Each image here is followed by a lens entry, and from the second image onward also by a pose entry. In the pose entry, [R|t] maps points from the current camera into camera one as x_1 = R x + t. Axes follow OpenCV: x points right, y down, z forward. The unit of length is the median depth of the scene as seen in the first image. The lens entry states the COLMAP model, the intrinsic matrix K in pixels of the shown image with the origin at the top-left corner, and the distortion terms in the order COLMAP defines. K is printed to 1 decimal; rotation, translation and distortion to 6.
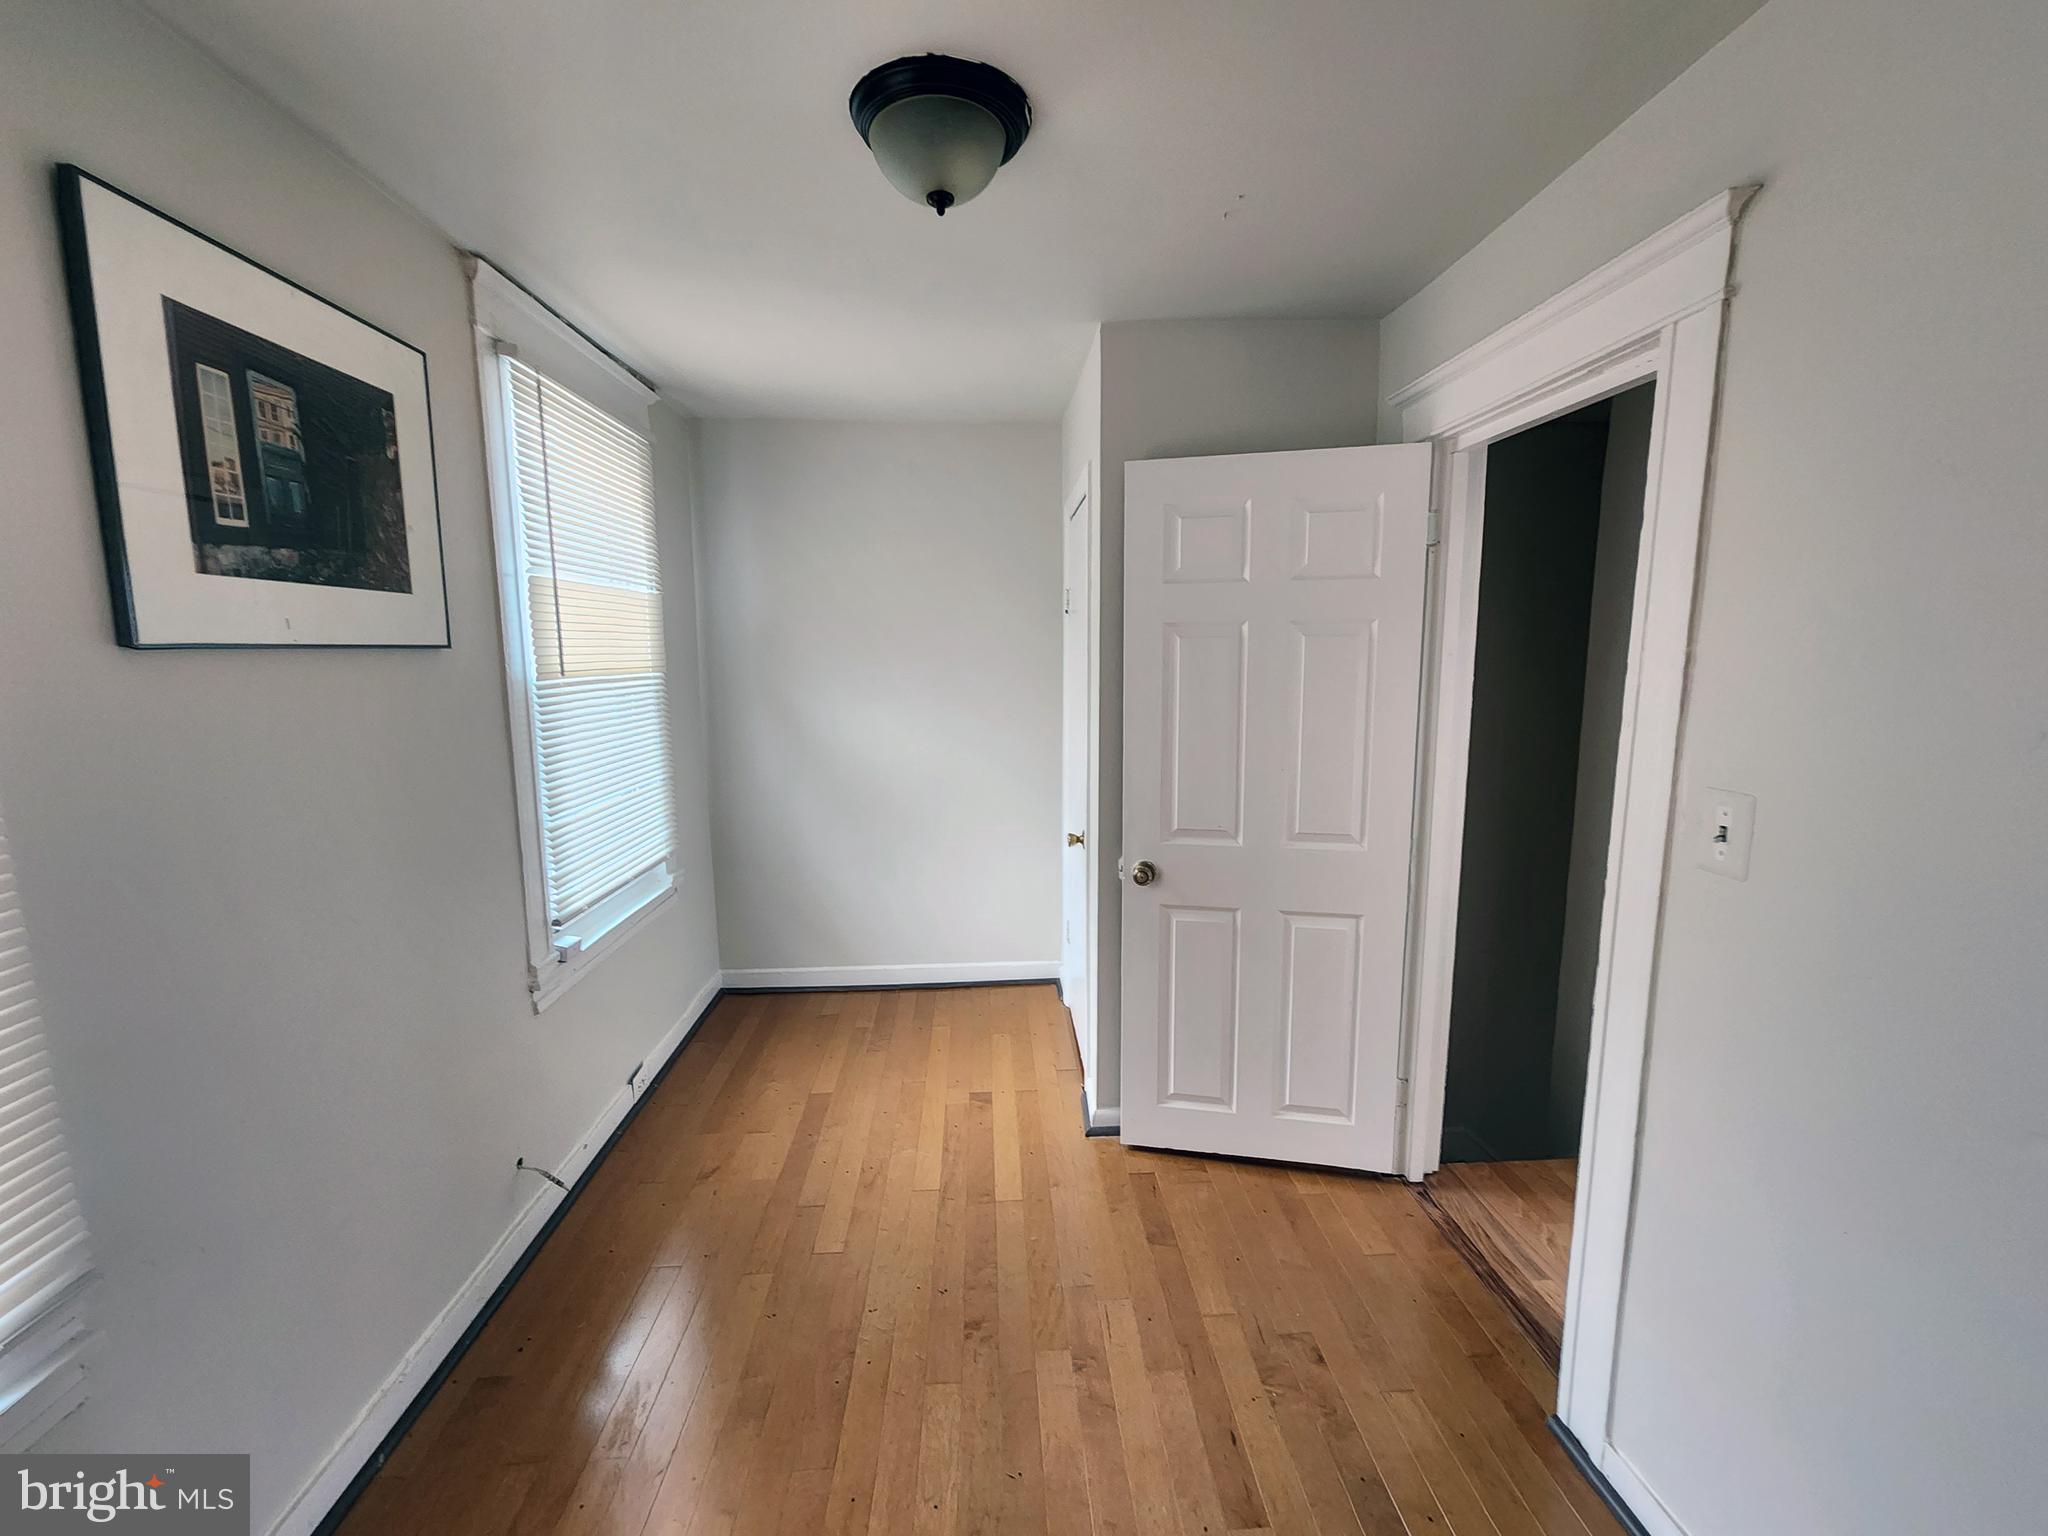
lens RADIAL K [[830.9, 0, 1043.3], [0, 830.9, 766.8], [0, 0, 1]] dist [-0.001340, -0.000104]
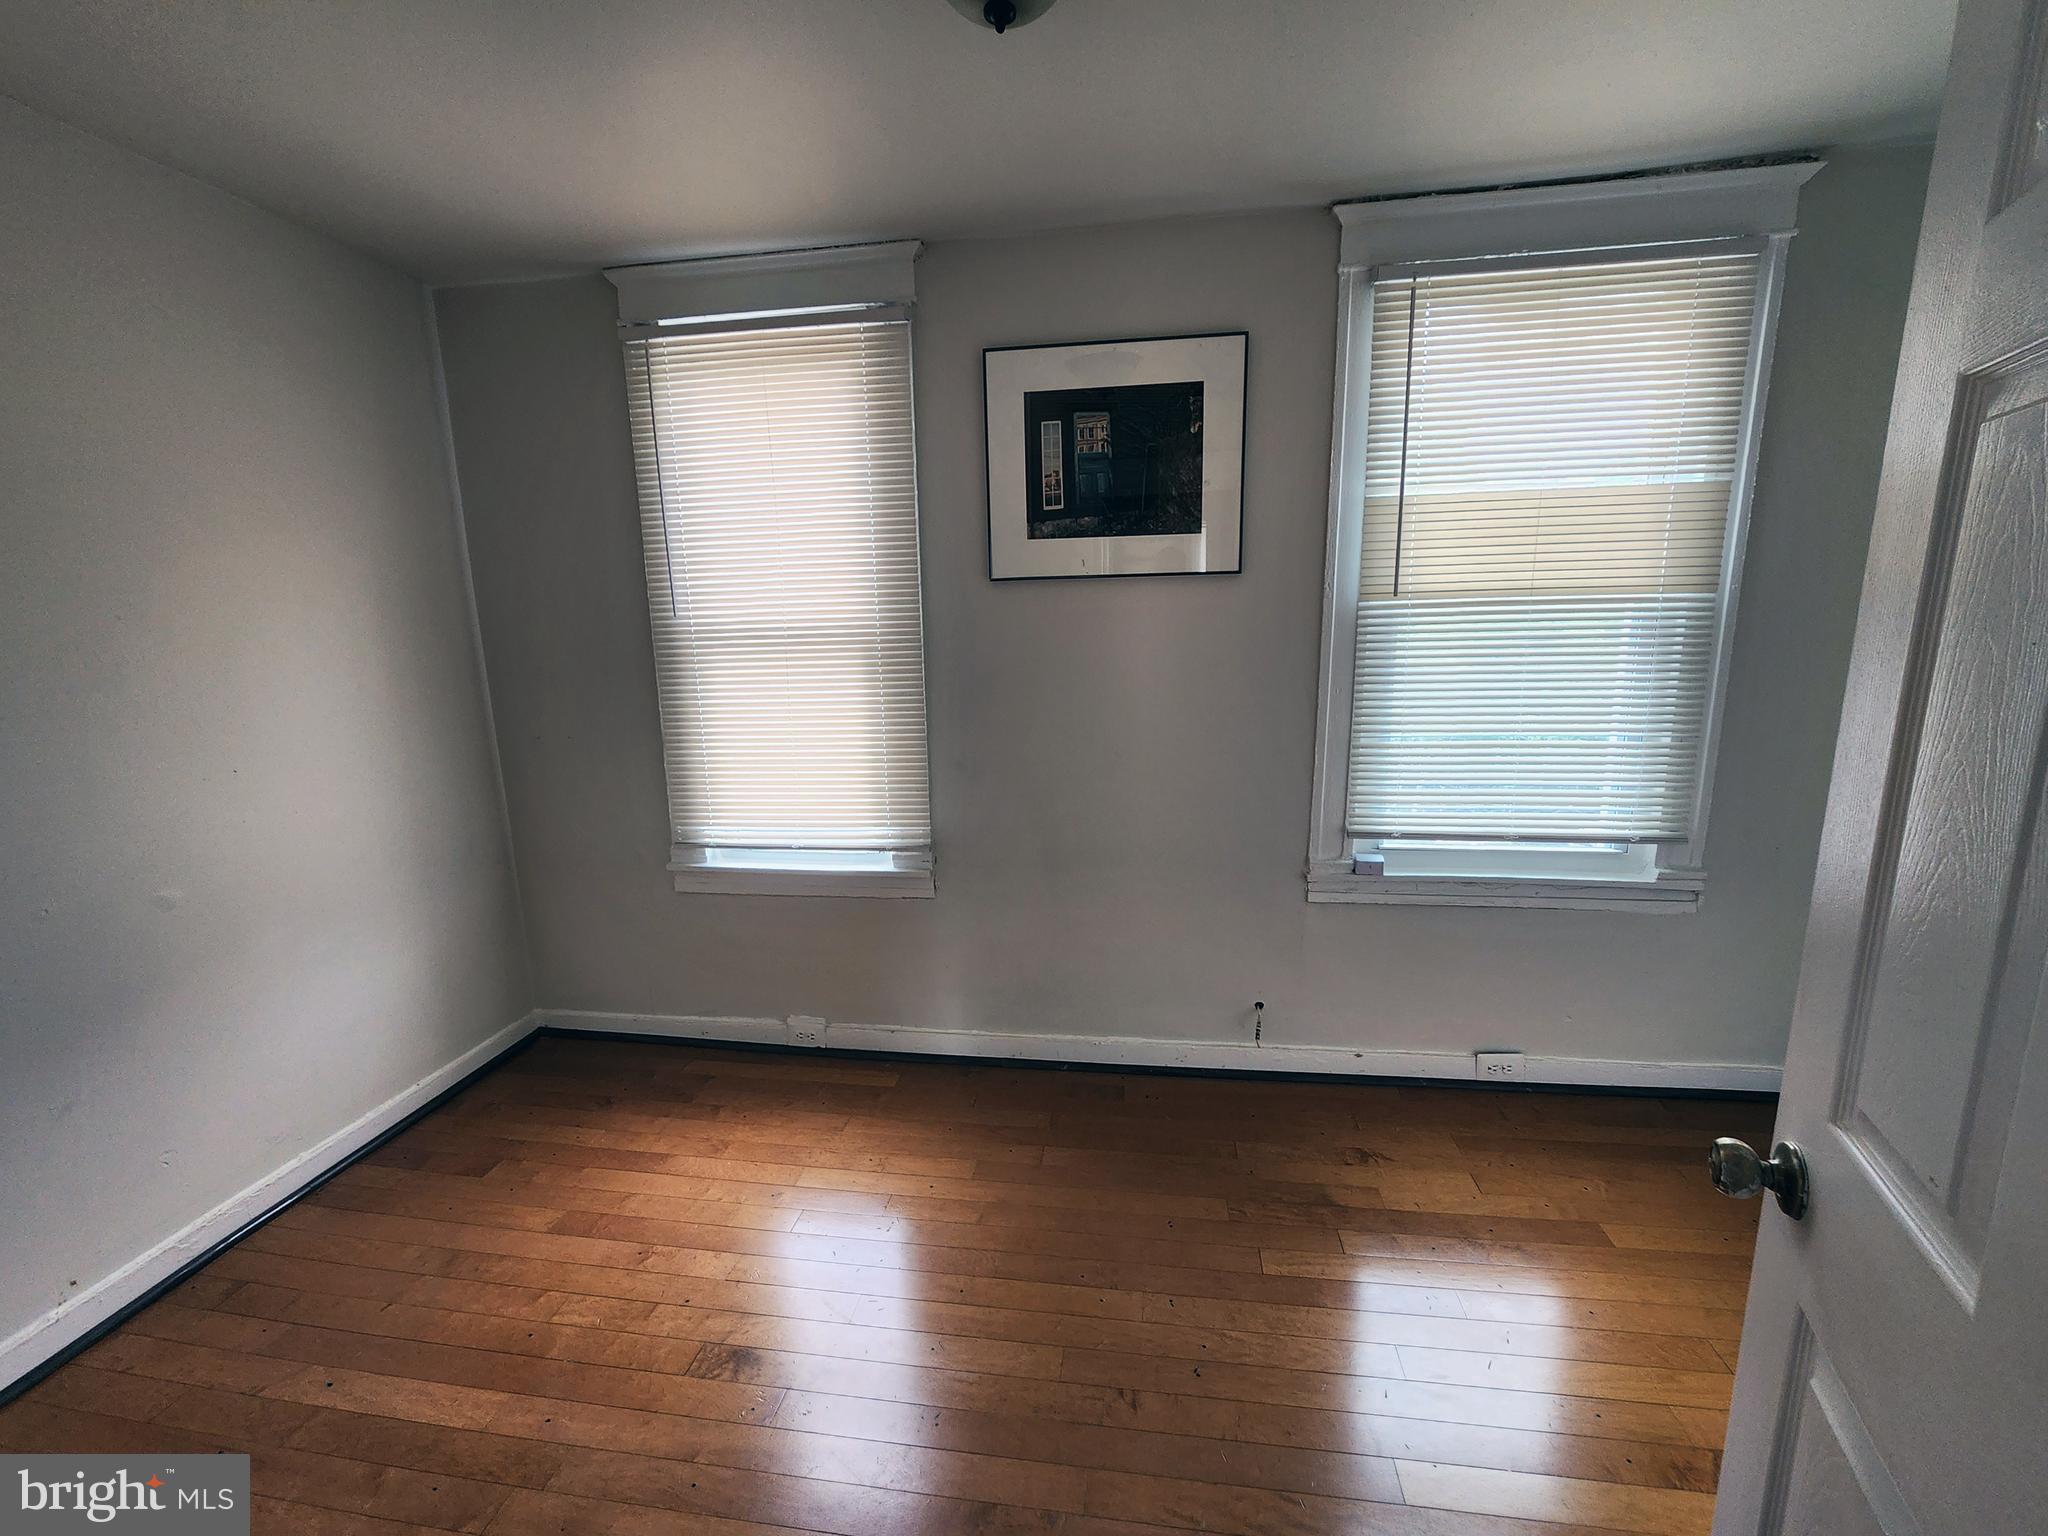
lens RADIAL K [[830.9, 0, 1043.3], [0, 830.9, 766.8], [0, 0, 1]] dist [-0.001340, -0.000104]
pose [[-0.192064, 0.187919, -0.963223, 0.794039], [-0.114282, 0.970535, 0.212134, -0.119782], [0.974706, 0.150823, -0.164929, 1.258713]]
